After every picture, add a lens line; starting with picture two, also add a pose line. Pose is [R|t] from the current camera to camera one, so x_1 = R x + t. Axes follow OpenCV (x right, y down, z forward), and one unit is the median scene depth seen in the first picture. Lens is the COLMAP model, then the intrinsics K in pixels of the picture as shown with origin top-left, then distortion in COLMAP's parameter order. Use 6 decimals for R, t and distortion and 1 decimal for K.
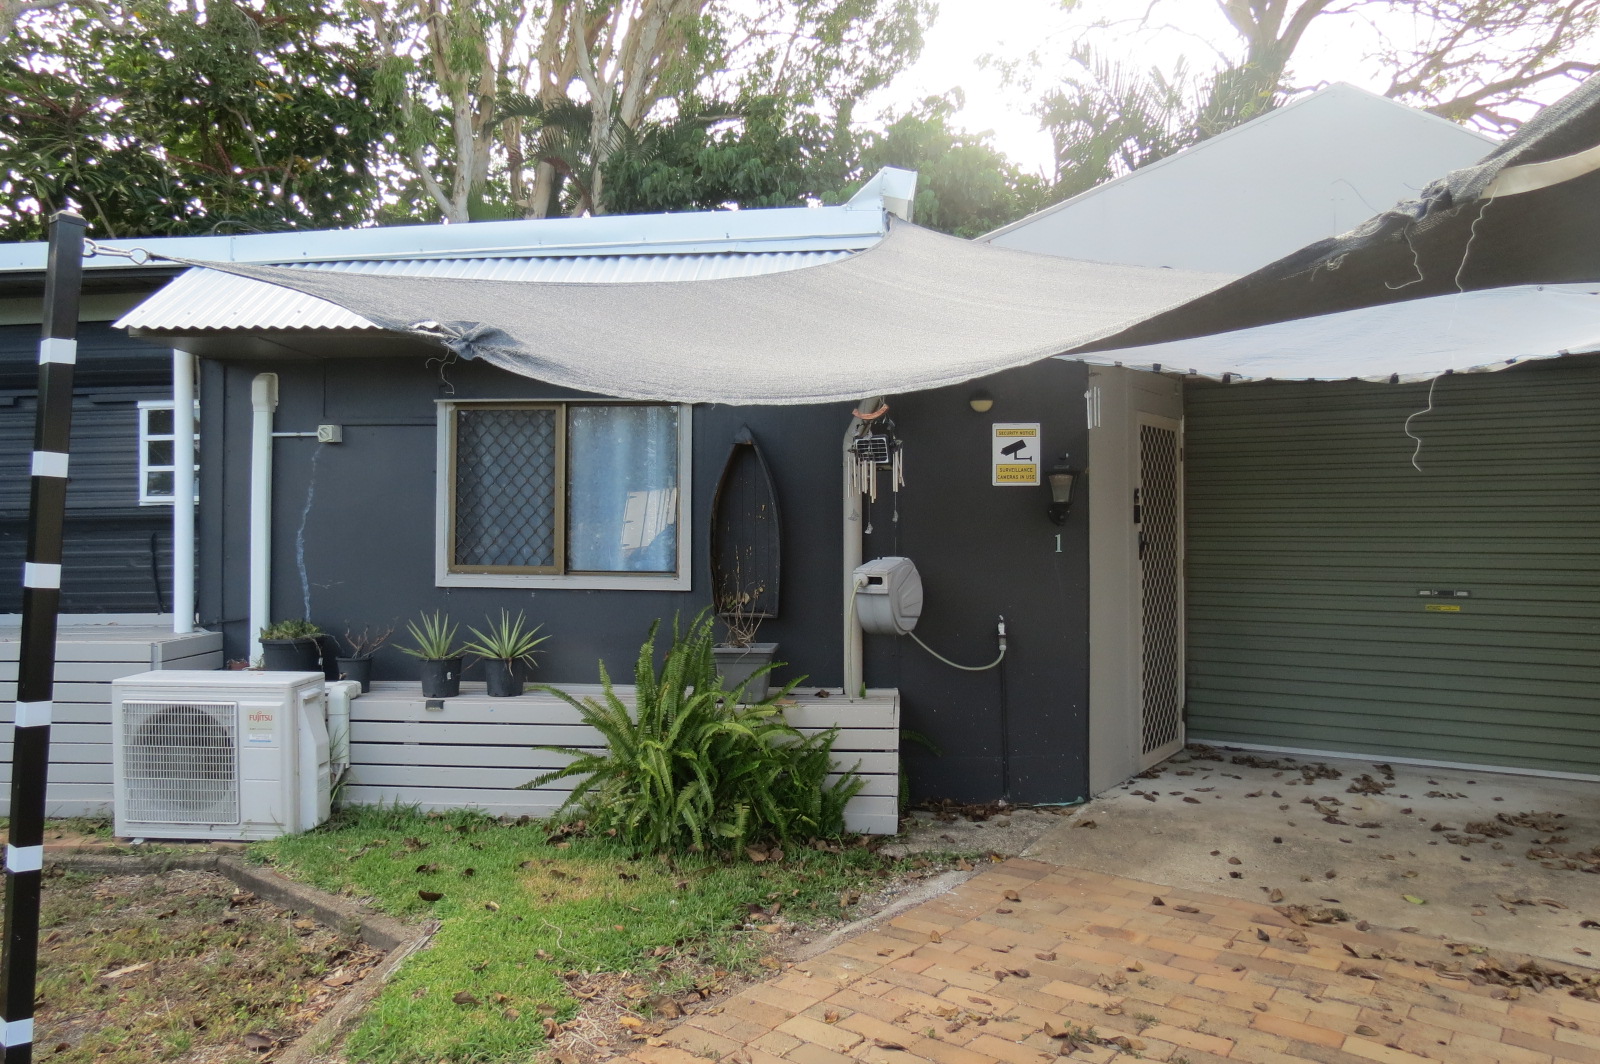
lens RADIAL K [[1124.5, 0, 797.0], [0, 1124.5, 530.6], [0, 0, 1]] dist [-0.042360, 0.024524]
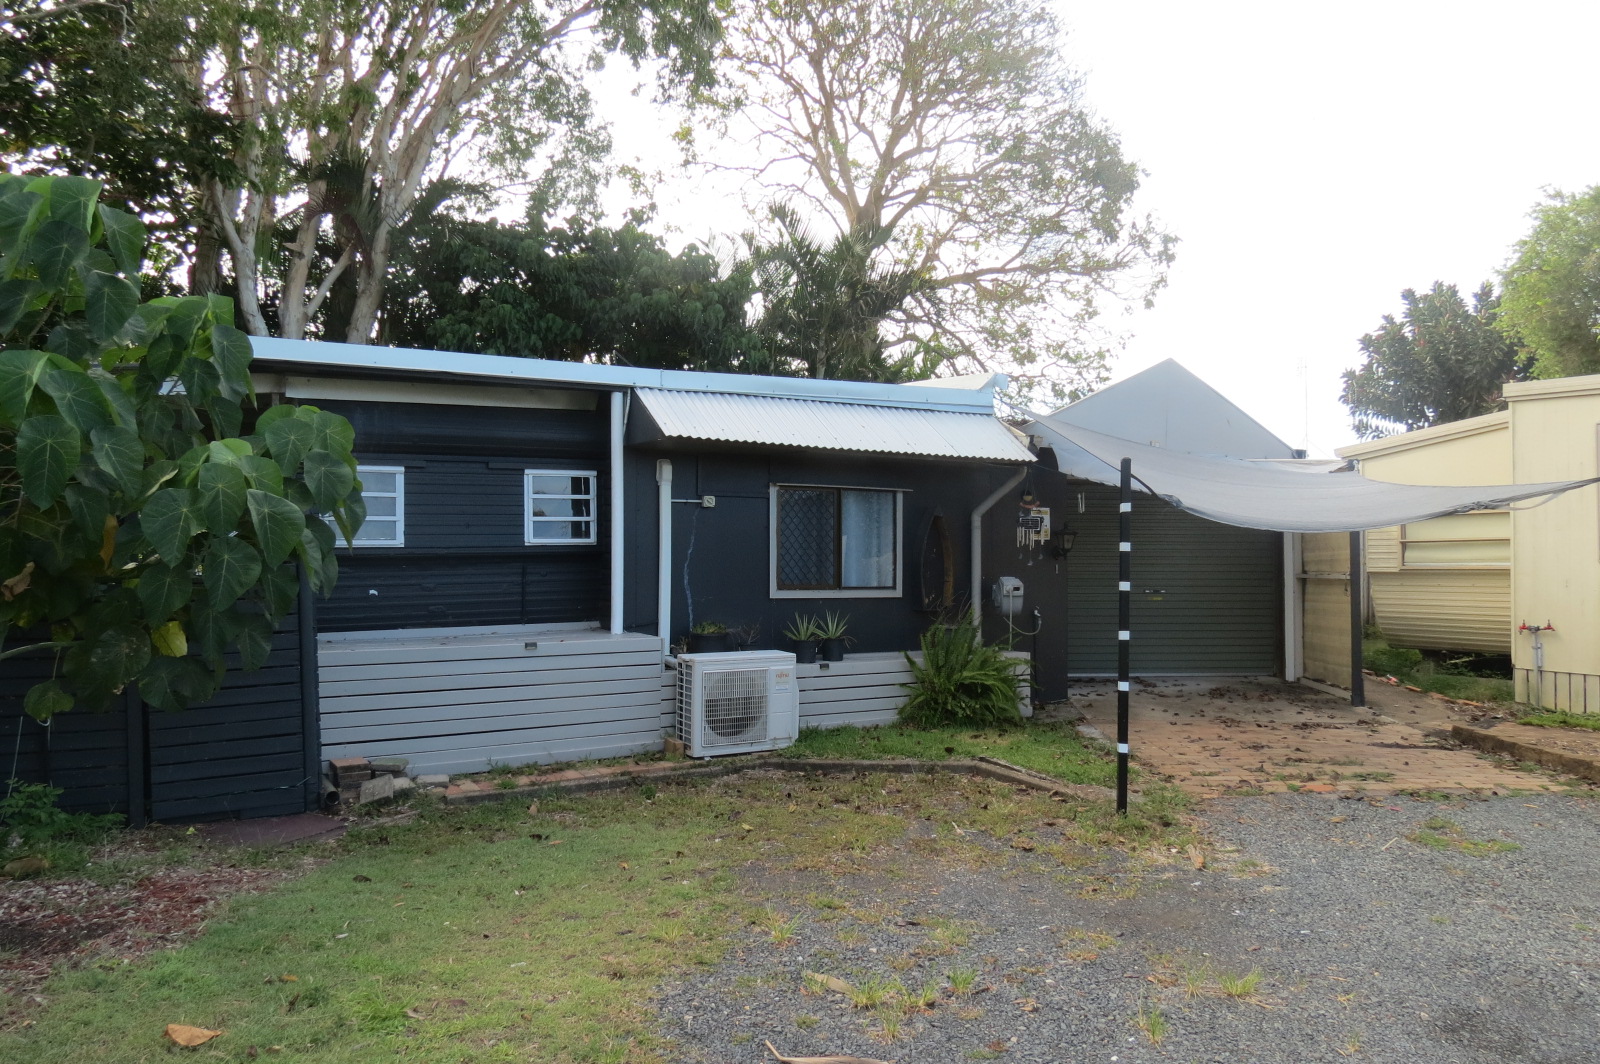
lens RADIAL K [[1124.5, 0, 797.0], [0, 1124.5, 530.6], [0, 0, 1]] dist [-0.042360, 0.024524]
pose [[0.821097, 0.013103, 0.570638, -1.243583], [-0.003467, 0.999833, -0.017969, -0.019377], [-0.570778, 0.012776, 0.821005, -0.362580]]
